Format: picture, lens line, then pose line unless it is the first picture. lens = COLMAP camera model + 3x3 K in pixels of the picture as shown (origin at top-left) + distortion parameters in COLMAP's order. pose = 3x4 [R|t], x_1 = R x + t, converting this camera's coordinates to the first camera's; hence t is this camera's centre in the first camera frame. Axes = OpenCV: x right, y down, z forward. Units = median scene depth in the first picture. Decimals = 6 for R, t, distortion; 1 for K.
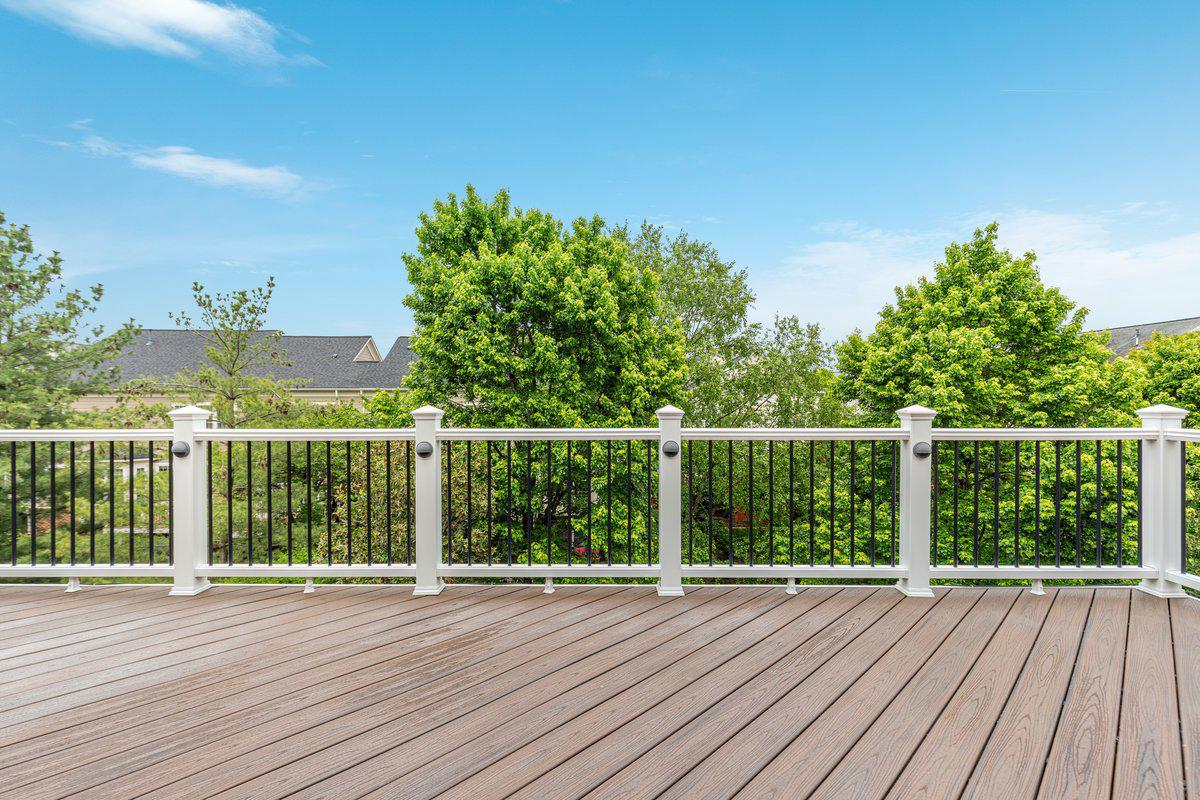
lens RADIAL K [[545.9, 0, 597.6], [0, 545.9, 402.7], [0, 0, 1]] dist [0.005019, 0.000083]
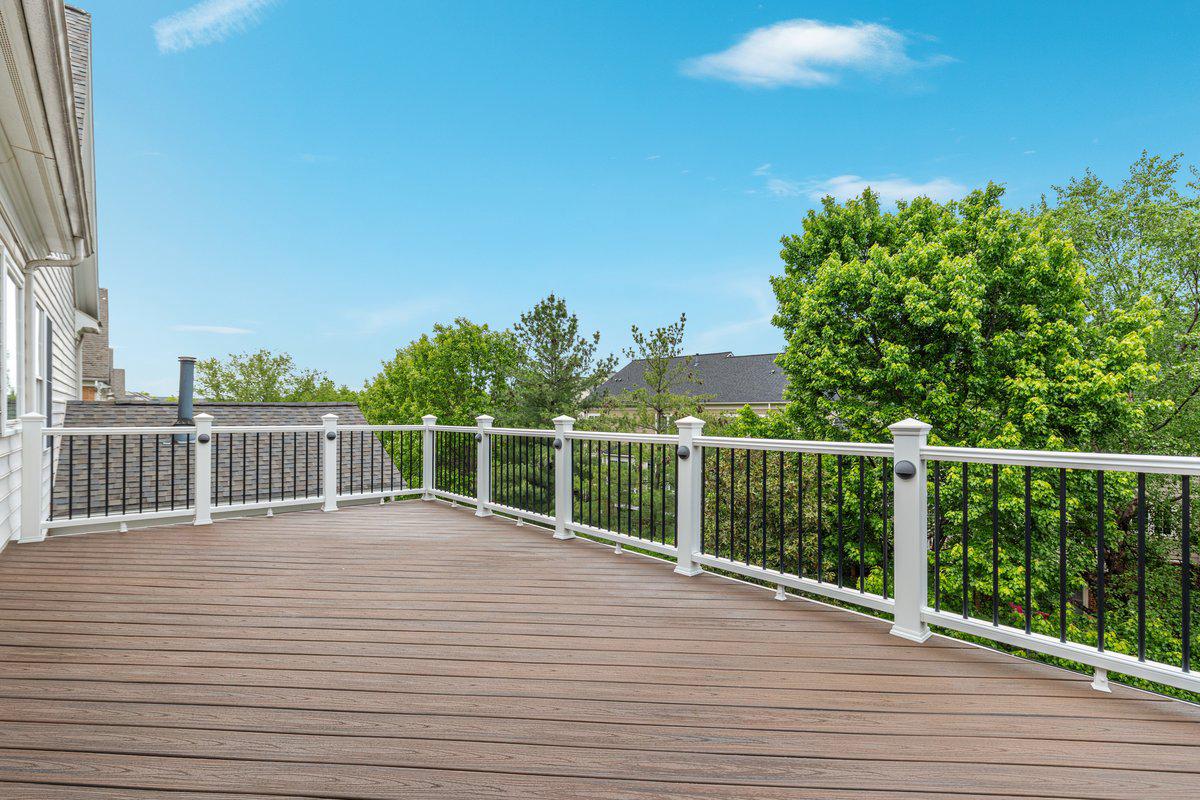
lens RADIAL K [[622.2, 0, 598.7], [0, 622.2, 381.4], [0, 0, 1]] dist [0.004421, -0.000810]
pose [[0.626336, -0.033994, -0.778812, 0.373301], [-0.006357, 0.998793, -0.048708, -0.005967], [0.779527, 0.035458, 0.625364, -0.021494]]
